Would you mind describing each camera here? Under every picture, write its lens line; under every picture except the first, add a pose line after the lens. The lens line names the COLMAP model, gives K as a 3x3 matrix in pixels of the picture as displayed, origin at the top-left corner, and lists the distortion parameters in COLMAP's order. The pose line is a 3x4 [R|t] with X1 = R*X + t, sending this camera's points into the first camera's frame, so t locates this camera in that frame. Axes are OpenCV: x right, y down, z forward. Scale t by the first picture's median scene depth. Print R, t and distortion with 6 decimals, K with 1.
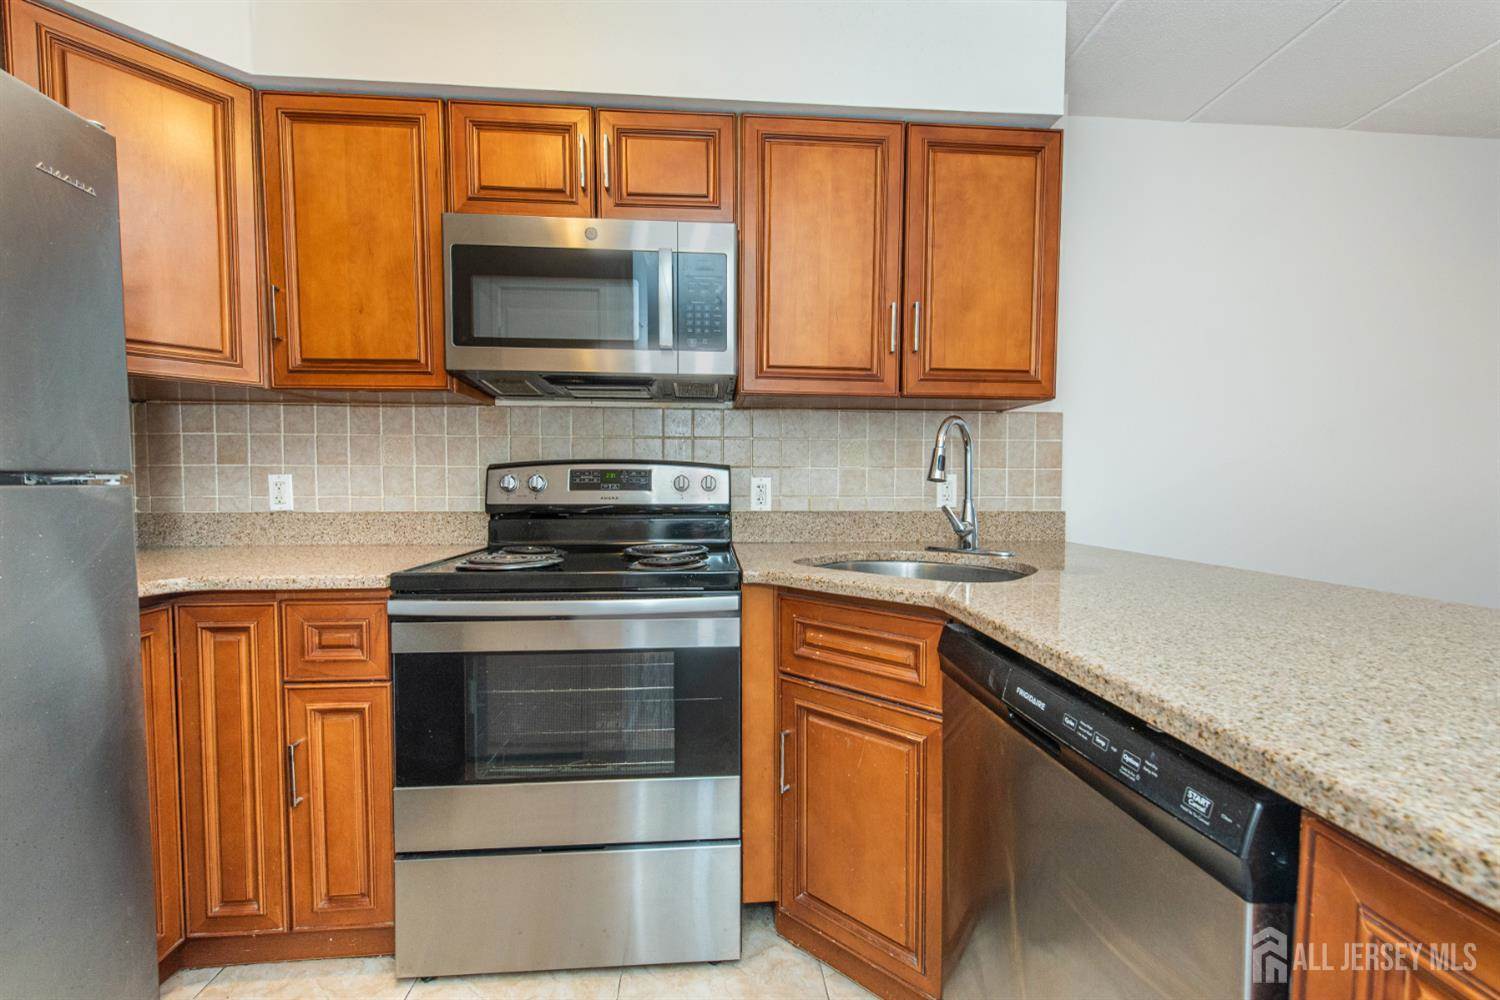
lens RADIAL K [[600.2, 0, 748.5], [0, 600.2, 519.9], [0, 0, 1]] dist [0.008692, -0.003599]
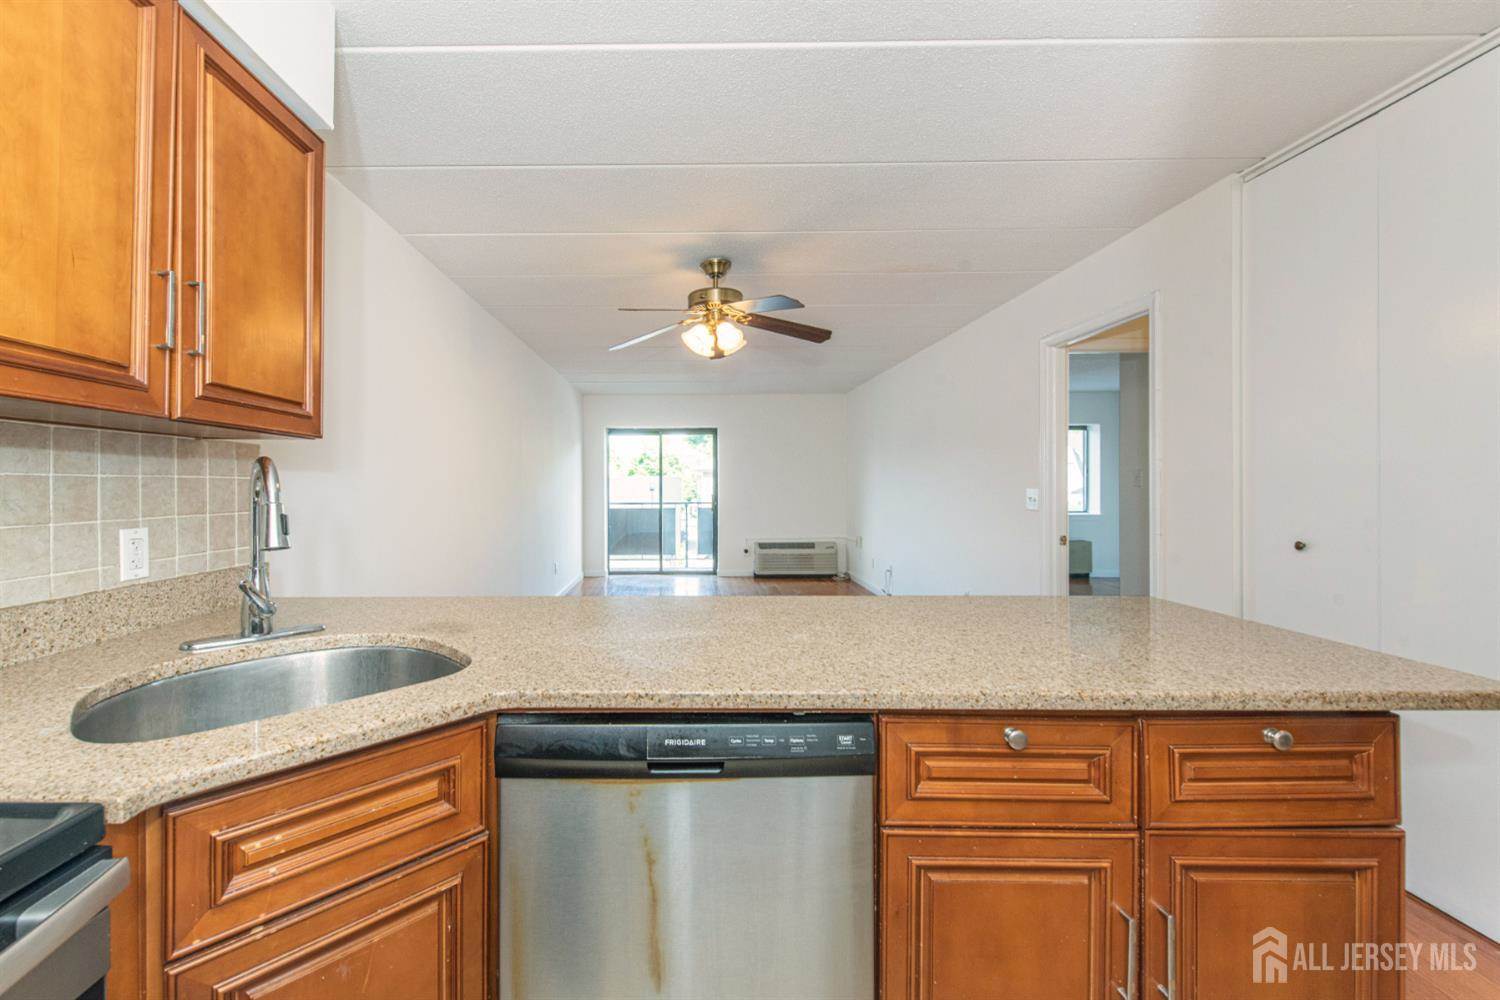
lens RADIAL K [[600.2, 0, 729.3], [0, 600.2, 493.9], [0, 0, 1]] dist [0.008692, -0.003599]
pose [[0.061121, -0.006704, 0.998108, -0.409541], [0.056707, 0.998386, 0.003233, -0.113298], [-0.996518, 0.056402, 0.061402, 0.454469]]
